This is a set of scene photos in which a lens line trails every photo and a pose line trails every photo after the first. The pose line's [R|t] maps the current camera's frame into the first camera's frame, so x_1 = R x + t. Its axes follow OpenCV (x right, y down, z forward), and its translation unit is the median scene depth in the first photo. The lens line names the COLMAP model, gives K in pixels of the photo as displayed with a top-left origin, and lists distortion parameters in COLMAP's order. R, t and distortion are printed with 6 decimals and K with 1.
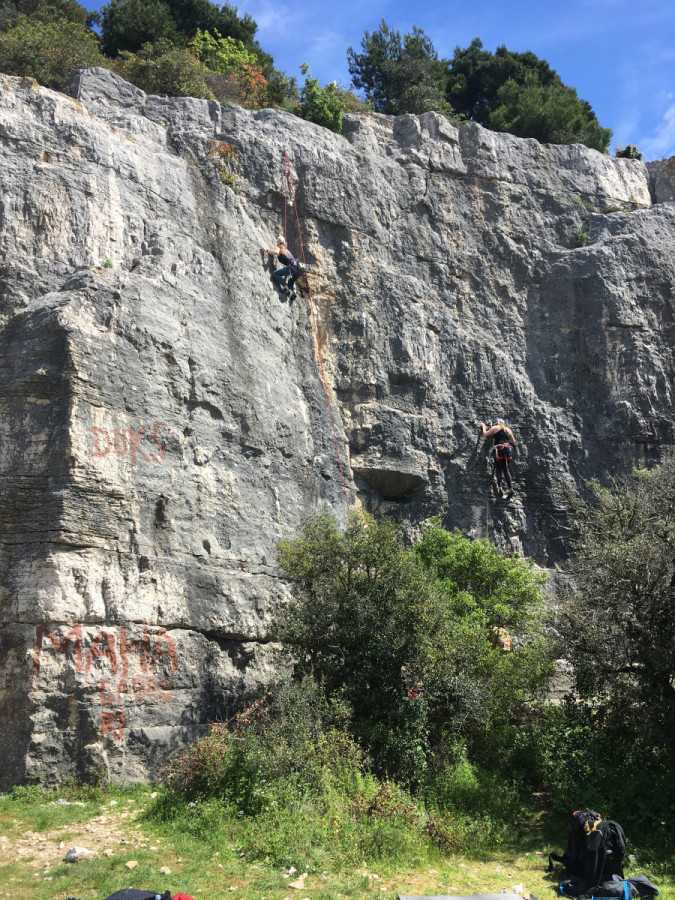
lens RADIAL K [[774.8, 0, 342.9], [0, 774.8, 445.0], [0, 0, 1]] dist [0.085669, -0.123892]
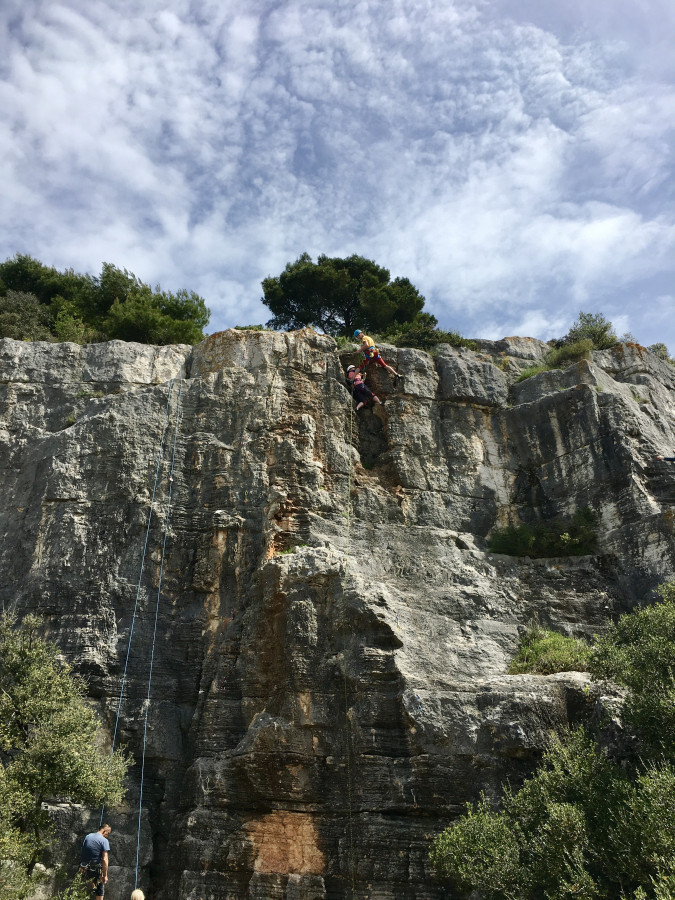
lens RADIAL K [[774.8, 0, 342.9], [0, 774.8, 445.0], [0, 0, 1]] dist [0.085669, -0.123892]
pose [[0.956224, -0.125407, -0.264403, 0.929539], [0.053913, 0.963551, -0.262037, 0.063820], [0.287626, 0.236312, 0.928131, 0.123443]]
